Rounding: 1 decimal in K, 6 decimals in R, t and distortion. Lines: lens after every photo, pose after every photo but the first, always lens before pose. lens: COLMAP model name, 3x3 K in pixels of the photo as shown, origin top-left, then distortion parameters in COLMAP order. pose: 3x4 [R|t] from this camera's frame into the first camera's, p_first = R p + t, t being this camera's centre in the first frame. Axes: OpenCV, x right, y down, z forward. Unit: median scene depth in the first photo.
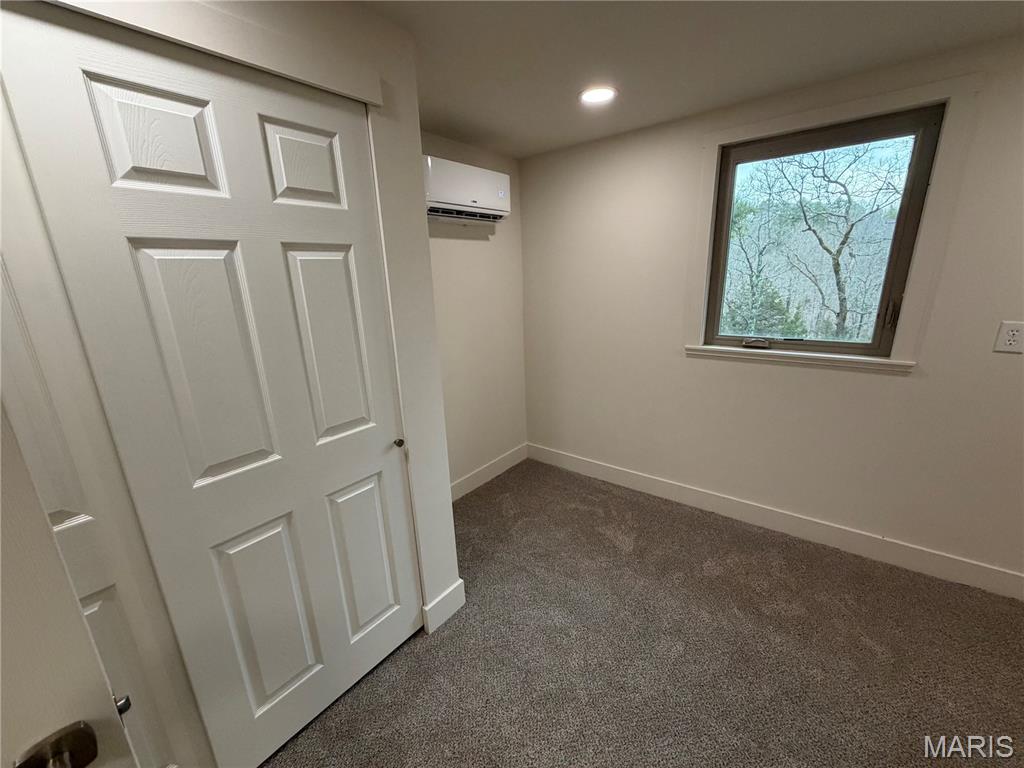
lens RADIAL K [[405.6, 0, 520.0], [0, 405.6, 382.1], [0, 0, 1]] dist [0.000768, 0.000823]
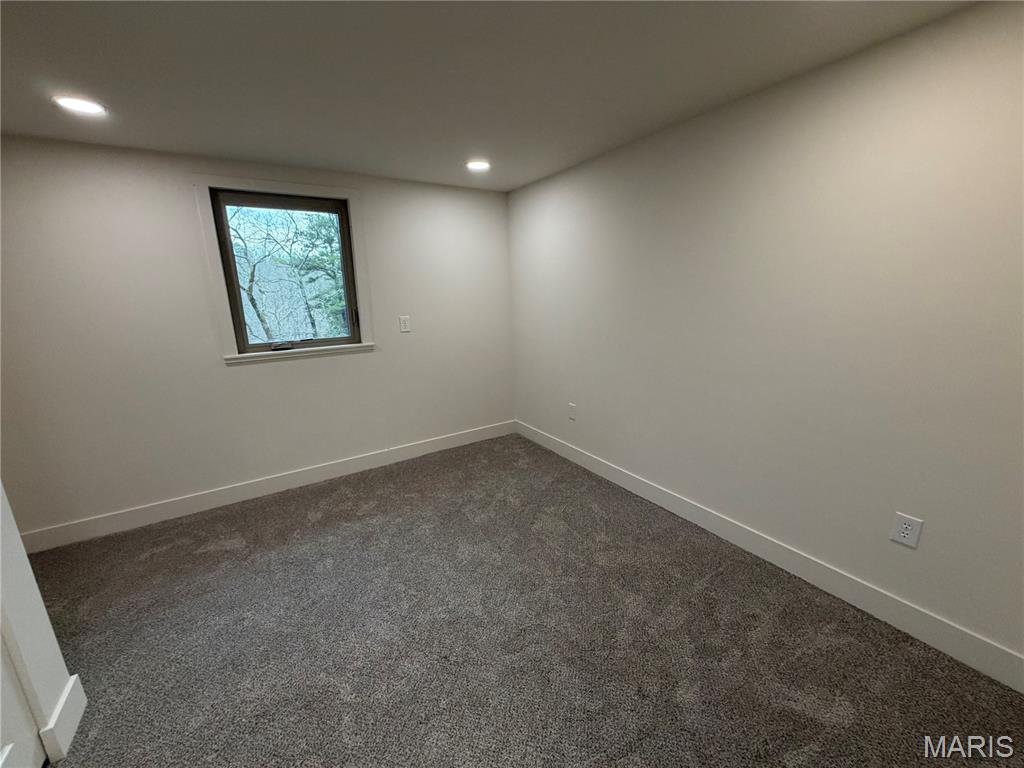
lens RADIAL K [[405.6, 0, 512.1], [0, 405.6, 385.6], [0, 0, 1]] dist [0.000768, 0.000823]
pose [[0.332784, -0.190280, 0.923606, -0.421422], [0.262766, 0.959350, 0.102967, 0.090731], [-0.905654, 0.208426, 0.369256, -0.129867]]
